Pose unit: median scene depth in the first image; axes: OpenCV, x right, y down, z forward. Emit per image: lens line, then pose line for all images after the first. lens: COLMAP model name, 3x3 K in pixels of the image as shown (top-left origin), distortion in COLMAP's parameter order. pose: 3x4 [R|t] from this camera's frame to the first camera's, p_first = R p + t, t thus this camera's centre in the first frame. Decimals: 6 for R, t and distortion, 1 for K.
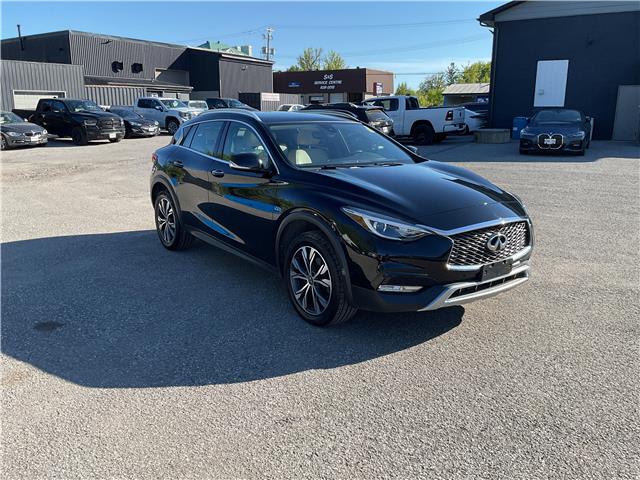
lens RADIAL K [[534.7, 0, 320.0], [0, 534.7, 240.0], [0, 0, 1]] dist [0.053039, -0.105103]
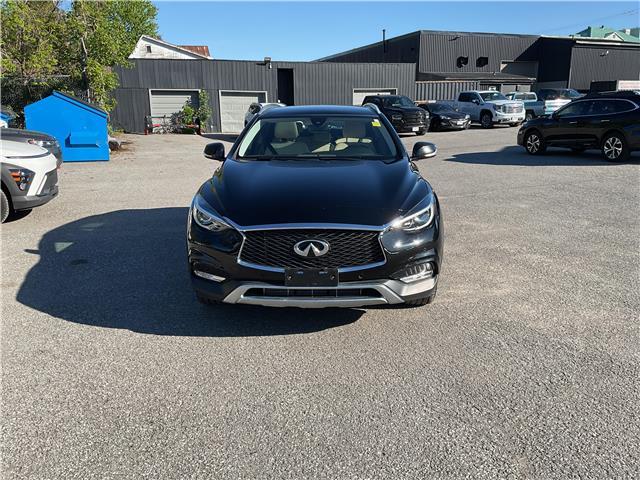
lens RADIAL K [[534.7, 0, 320.0], [0, 534.7, 240.0], [0, 0, 1]] dist [0.053039, -0.105103]
pose [[0.788201, 0.133710, -0.600717, 0.106471], [-0.126443, 0.990472, 0.054558, -0.007308], [0.602289, 0.032954, 0.797598, 0.033256]]
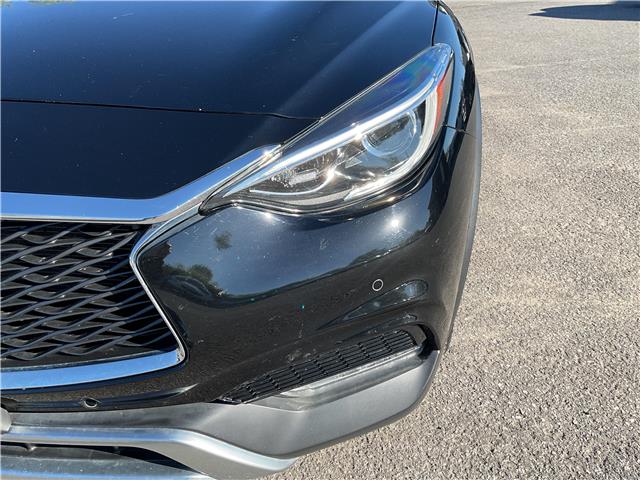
lens RADIAL K [[534.7, 0, 320.0], [0, 534.7, 240.0], [0, 0, 1]] dist [0.053039, -0.105103]
pose [[0.707677, 0.291149, -0.643759, 0.070348], [-0.123934, 0.948174, 0.292587, -0.011956], [0.695581, -0.127273, 0.707084, 0.117825]]
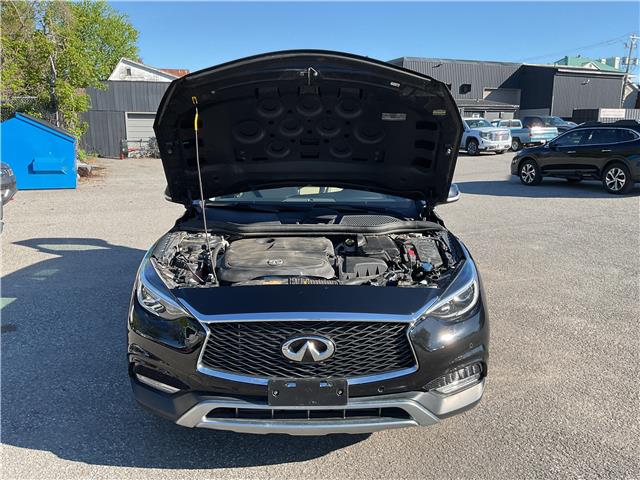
lens RADIAL K [[534.7, 0, 320.0], [0, 534.7, 240.0], [0, 0, 1]] dist [0.053039, -0.105103]
pose [[0.808350, 0.109981, -0.578338, 0.081695], [-0.129738, 0.991522, 0.007219, -0.015177], [0.574228, 0.069197, 0.815766, 0.059488]]
